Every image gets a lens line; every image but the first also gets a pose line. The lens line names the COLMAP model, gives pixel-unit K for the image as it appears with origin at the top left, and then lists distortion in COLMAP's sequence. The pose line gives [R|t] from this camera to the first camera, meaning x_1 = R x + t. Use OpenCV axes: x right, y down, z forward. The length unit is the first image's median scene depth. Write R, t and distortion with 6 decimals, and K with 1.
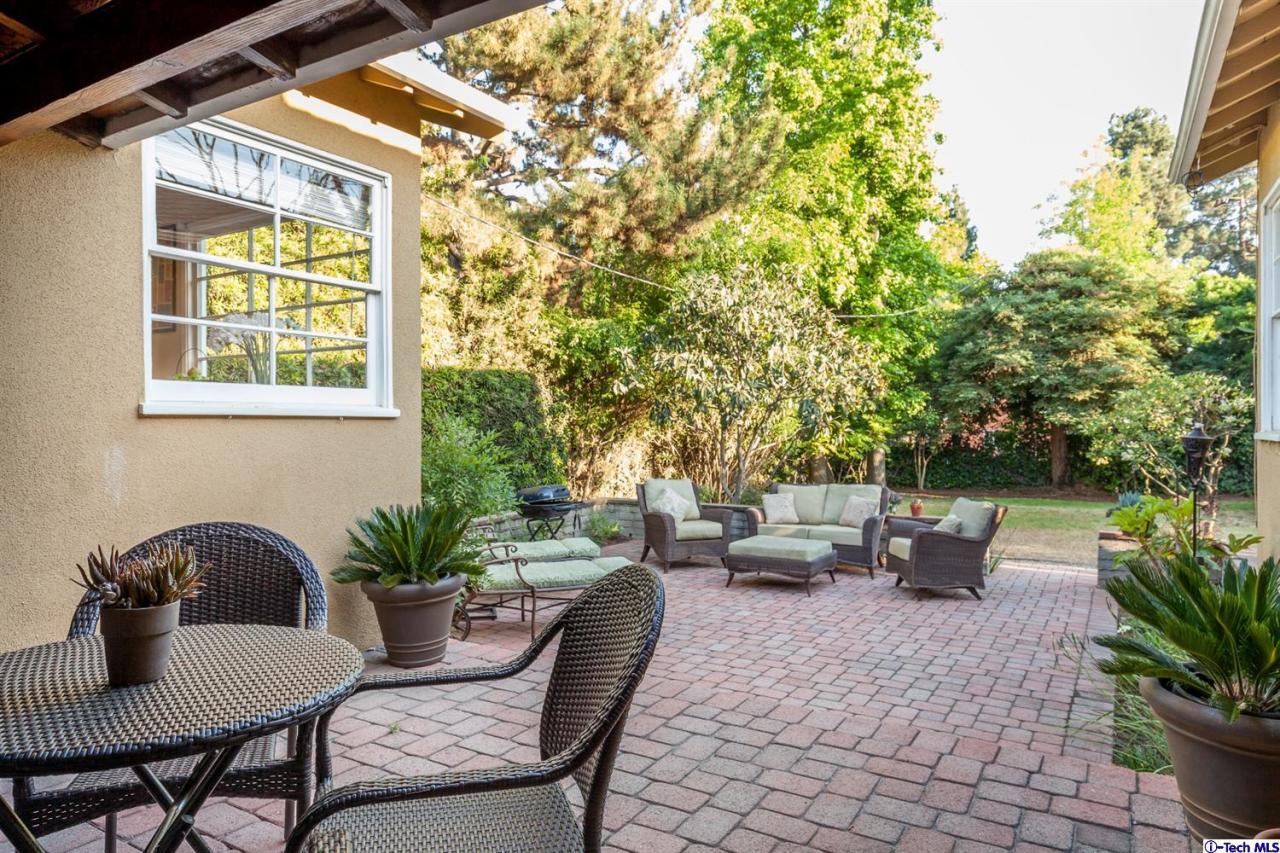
lens RADIAL K [[801.3, 0, 639.7], [0, 801.3, 422.0], [0, 0, 1]] dist [0.005186, 0.001145]
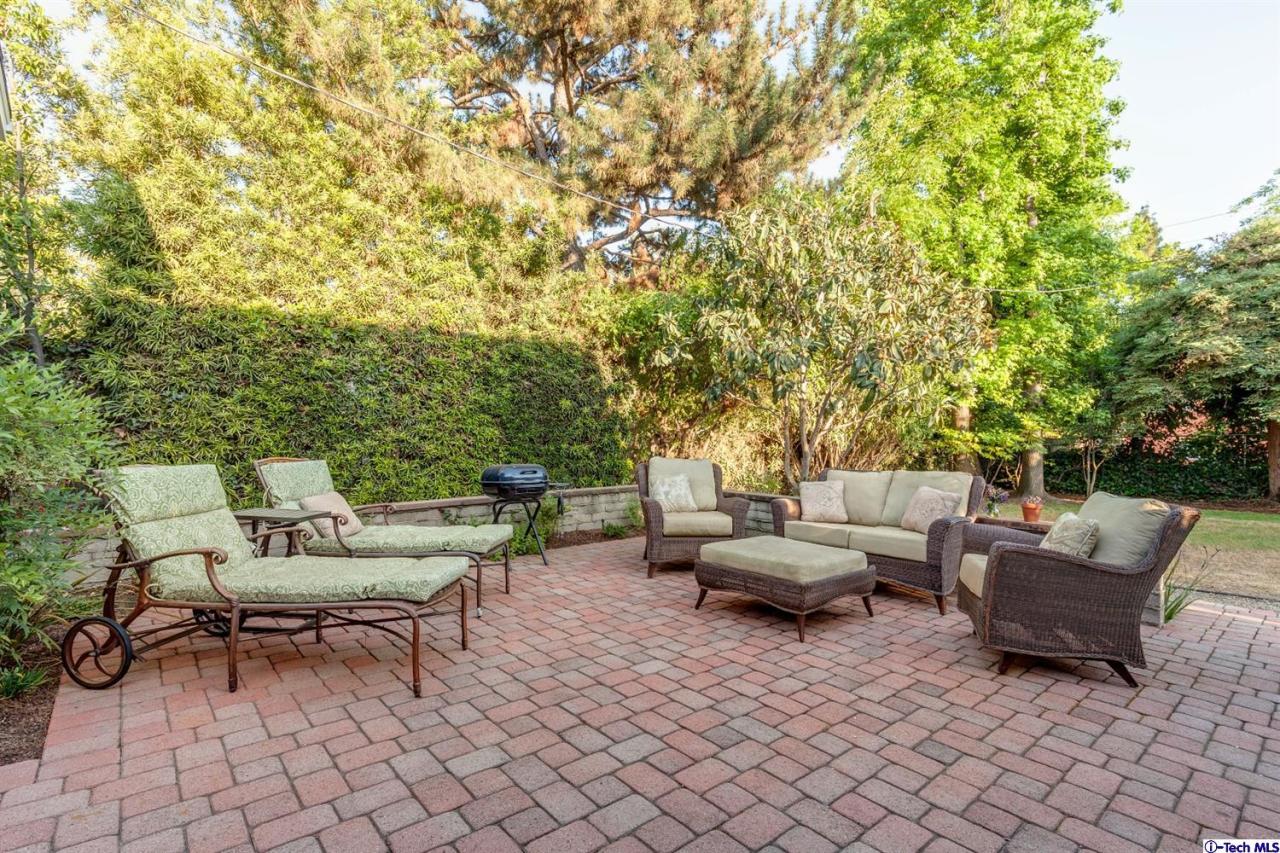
lens RADIAL K [[618.6, 0, 640.0], [0, 618.6, 431.5], [0, 0, 1]] dist [0.004983, 0.000310]
pose [[0.952667, 0.009397, -0.303870, 0.086363], [-0.011406, 0.999923, -0.004836, 0.022384], [0.303801, 0.008073, 0.952701, 0.186576]]
